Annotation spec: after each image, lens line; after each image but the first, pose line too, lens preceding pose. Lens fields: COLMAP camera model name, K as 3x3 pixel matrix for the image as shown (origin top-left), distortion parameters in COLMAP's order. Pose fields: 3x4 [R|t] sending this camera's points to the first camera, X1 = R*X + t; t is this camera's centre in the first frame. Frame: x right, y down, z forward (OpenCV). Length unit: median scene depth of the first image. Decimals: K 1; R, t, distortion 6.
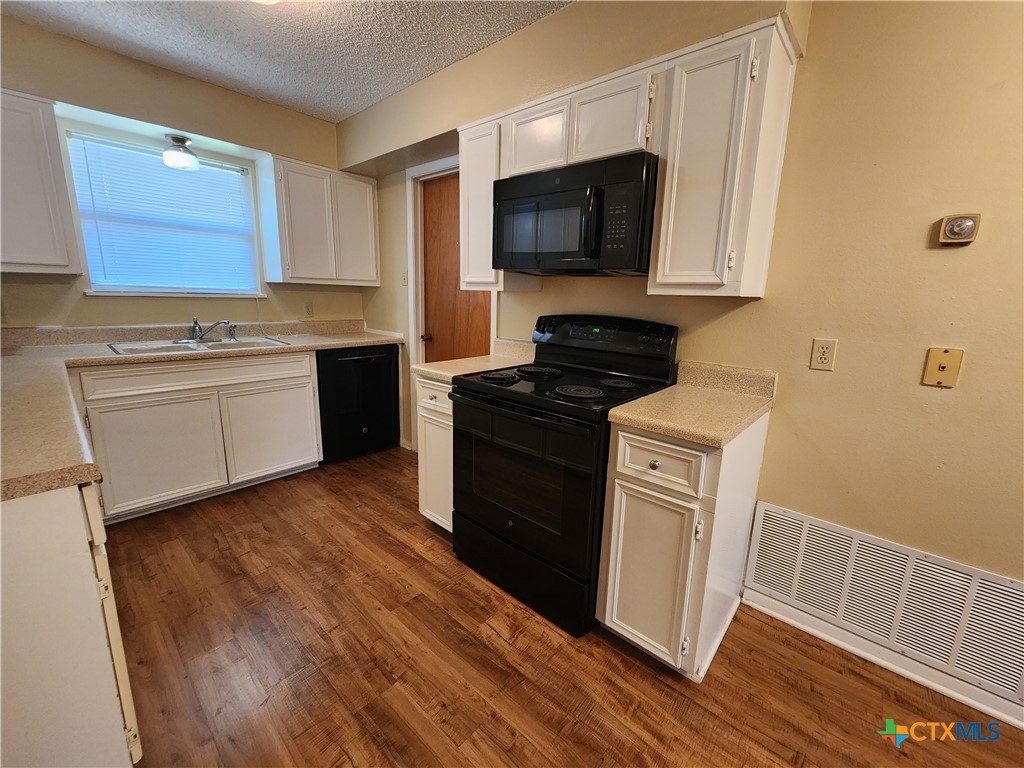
lens RADIAL K [[419.1, 0, 522.7], [0, 419.1, 377.7], [0, 0, 1]] dist [0.006251, -0.003516]
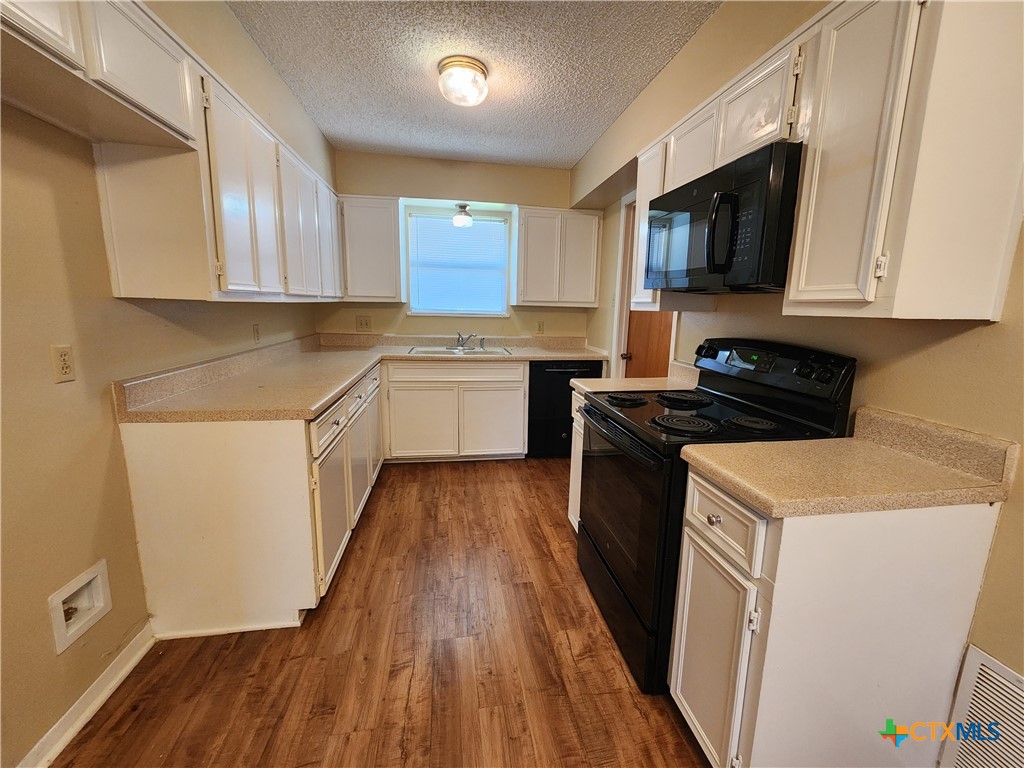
lens RADIAL K [[419.1, 0, 518.5], [0, 419.1, 378.1], [0, 0, 1]] dist [0.006251, -0.003516]
pose [[0.778159, 0.093905, -0.621008, 0.400944], [-0.120516, 0.992711, -0.000902, -0.018358], [0.616396, 0.075543, 0.783804, 0.072763]]
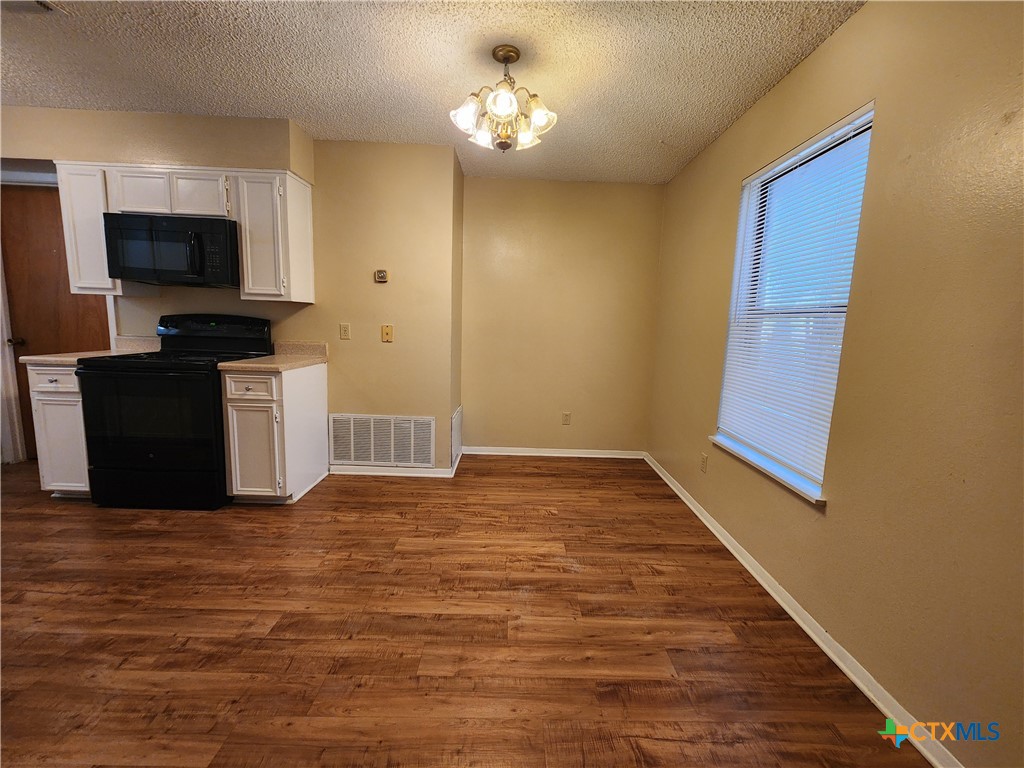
lens RADIAL K [[419.1, 0, 521.8], [0, 419.1, 379.4], [0, 0, 1]] dist [0.006251, -0.003516]
pose [[0.744959, -0.092167, 0.660712, -0.010638], [0.116644, 0.993149, 0.007023, 0.237121], [-0.656833, 0.071836, 0.750606, -0.972717]]
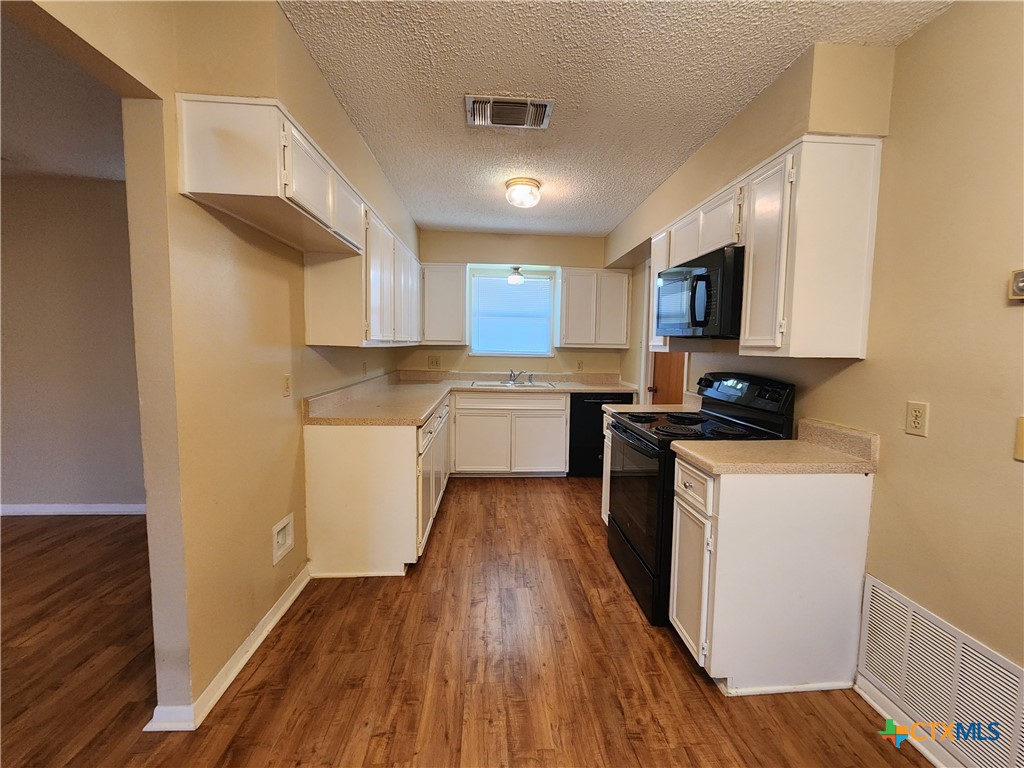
lens RADIAL K [[419.1, 0, 520.6], [0, 419.1, 378.4], [0, 0, 1]] dist [0.006251, -0.003516]
pose [[0.715815, 0.037826, -0.697264, 0.666103], [-0.131696, 0.987925, -0.081606, 0.044444], [0.685758, 0.150242, 0.712154, -0.259909]]
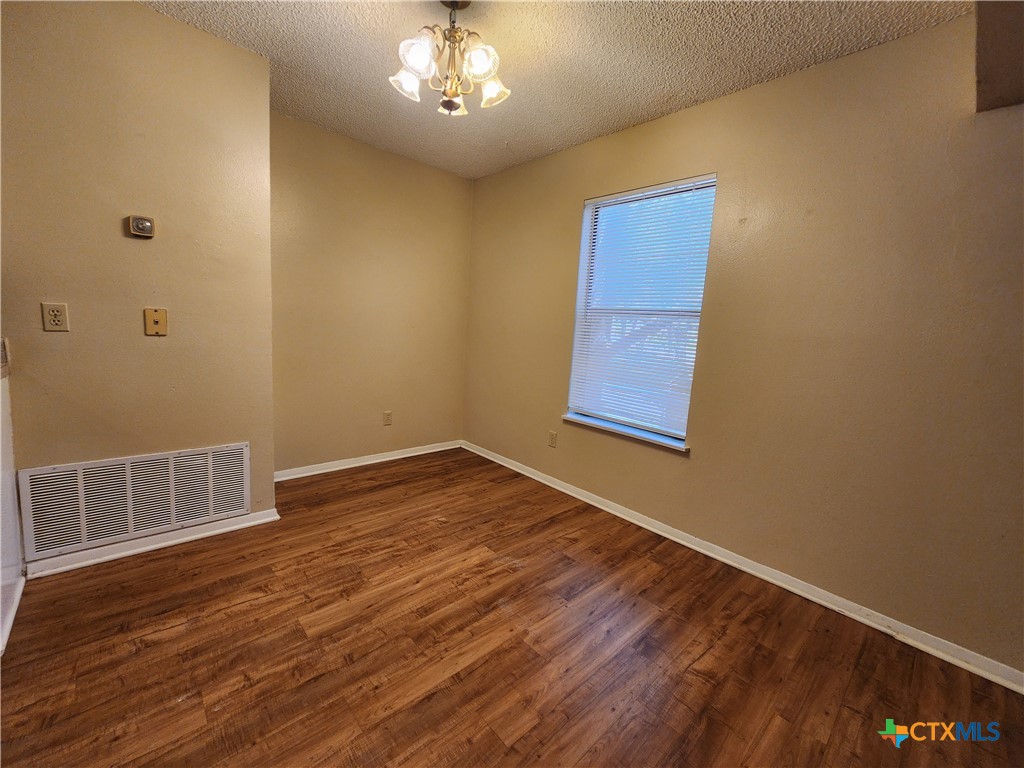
lens RADIAL K [[419.1, 0, 523.8], [0, 419.1, 377.9], [0, 0, 1]] dist [0.006251, -0.003516]
pose [[0.099121, -0.148059, 0.983999, -0.265730], [0.135513, 0.981664, 0.134057, 0.112700], [-0.985805, 0.120057, 0.117367, -0.318350]]
